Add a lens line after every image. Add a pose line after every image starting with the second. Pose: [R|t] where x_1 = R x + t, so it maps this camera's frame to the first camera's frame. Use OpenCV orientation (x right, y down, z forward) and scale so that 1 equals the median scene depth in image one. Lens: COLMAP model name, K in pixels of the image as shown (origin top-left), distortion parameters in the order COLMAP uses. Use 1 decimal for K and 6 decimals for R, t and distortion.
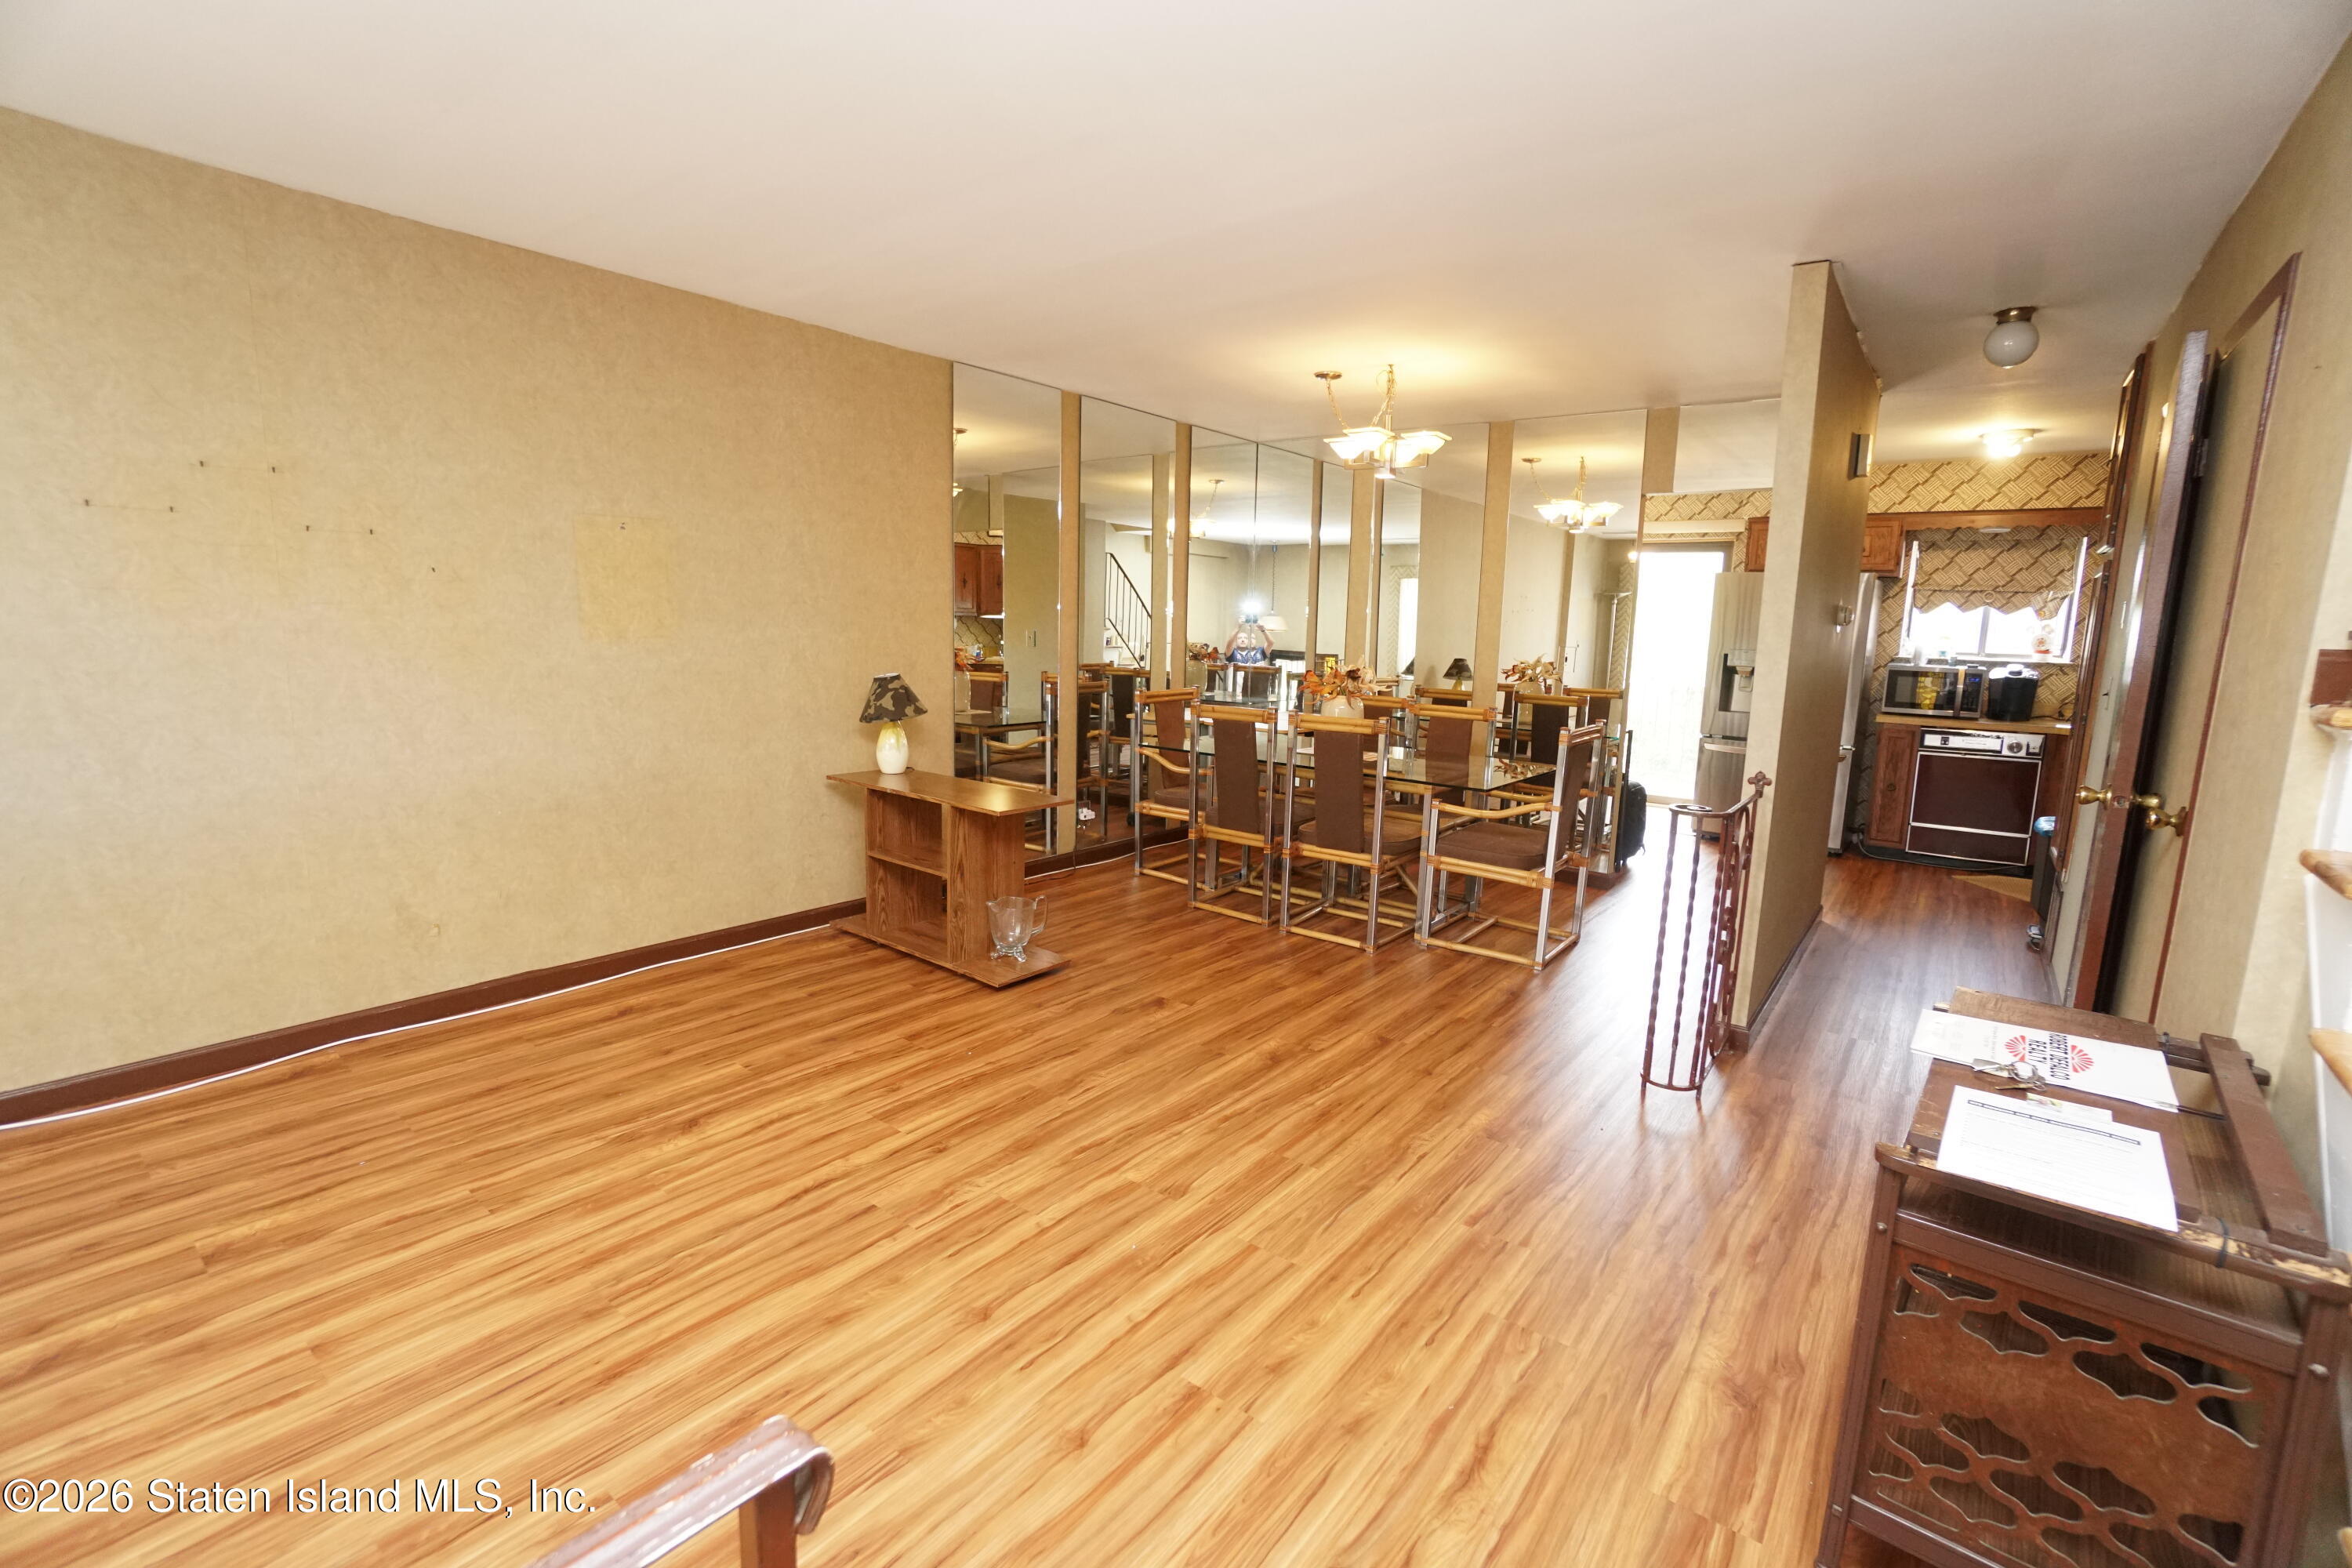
lens RADIAL K [[1031.2, 0, 1188.3], [0, 1031.2, 787.6], [0, 0, 1]] dist [-0.063967, 0.022535]
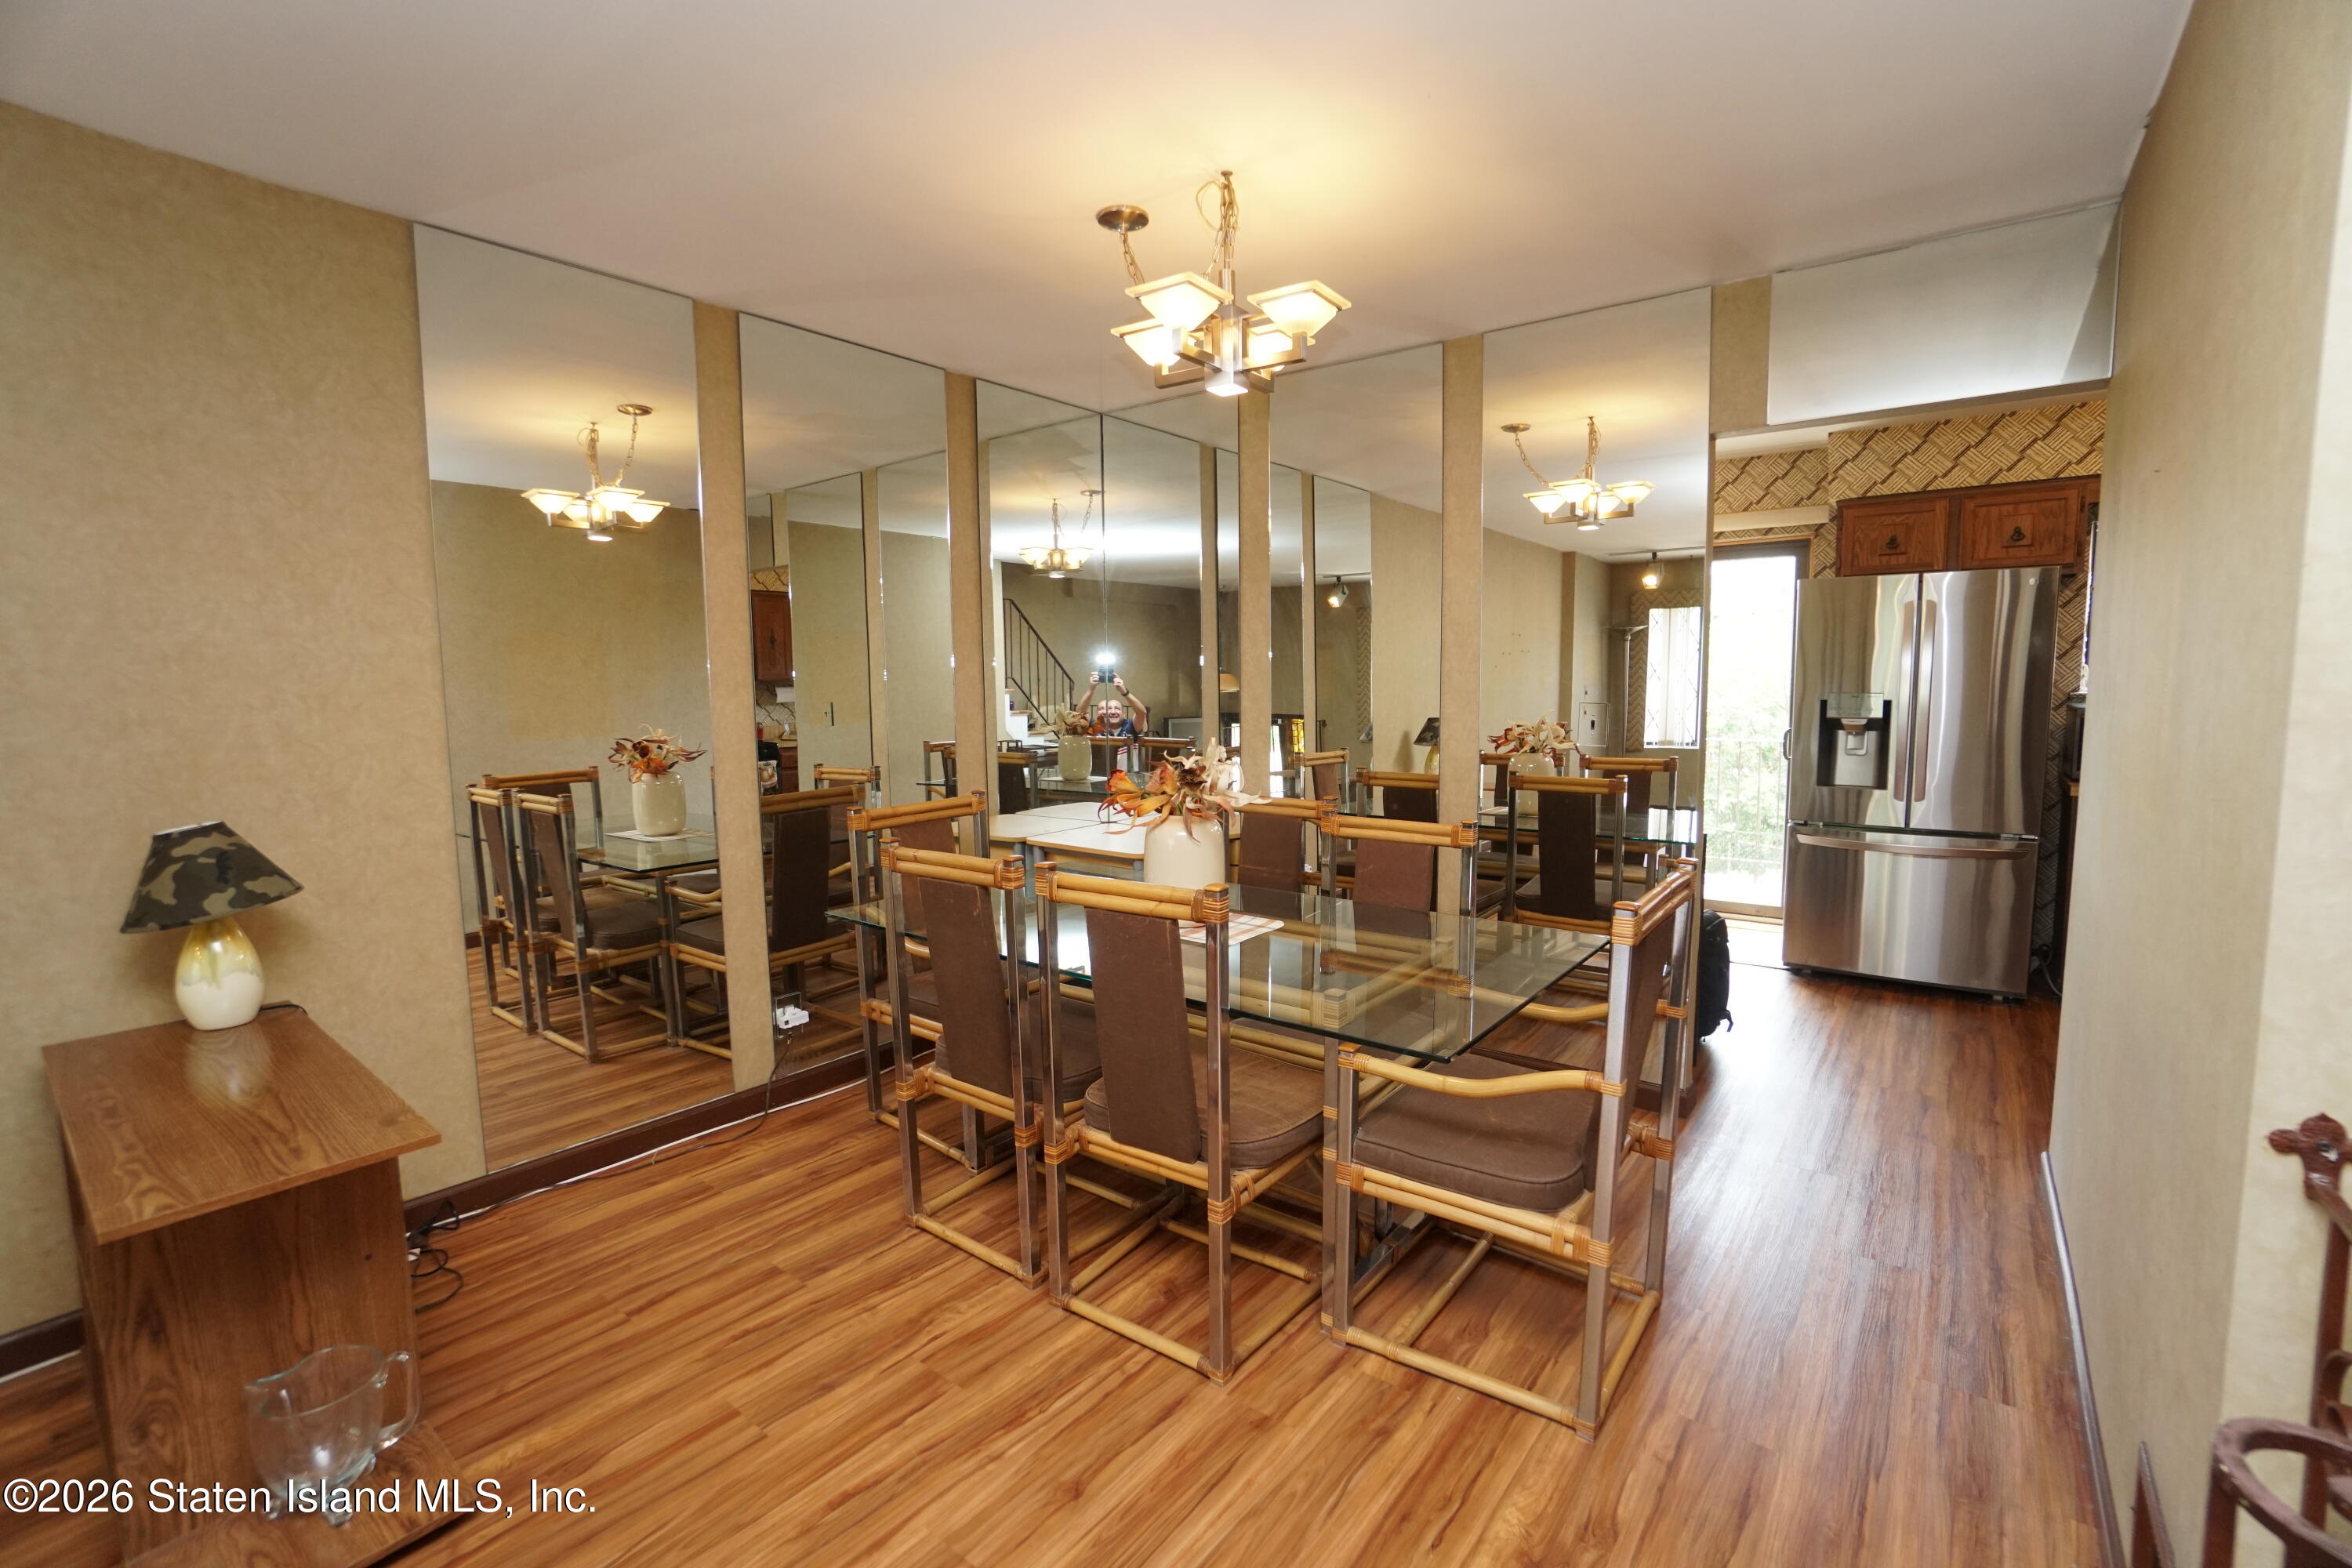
lens RADIAL K [[962.8, 0, 1176.0], [0, 962.8, 784.0], [0, 0, 1]] dist [-0.094051, 0.036908]
pose [[0.998982, -0.036404, -0.026626, 0.207423], [0.034946, 0.997968, -0.053285, -0.102592], [0.028512, 0.052301, 0.998224, 0.661506]]
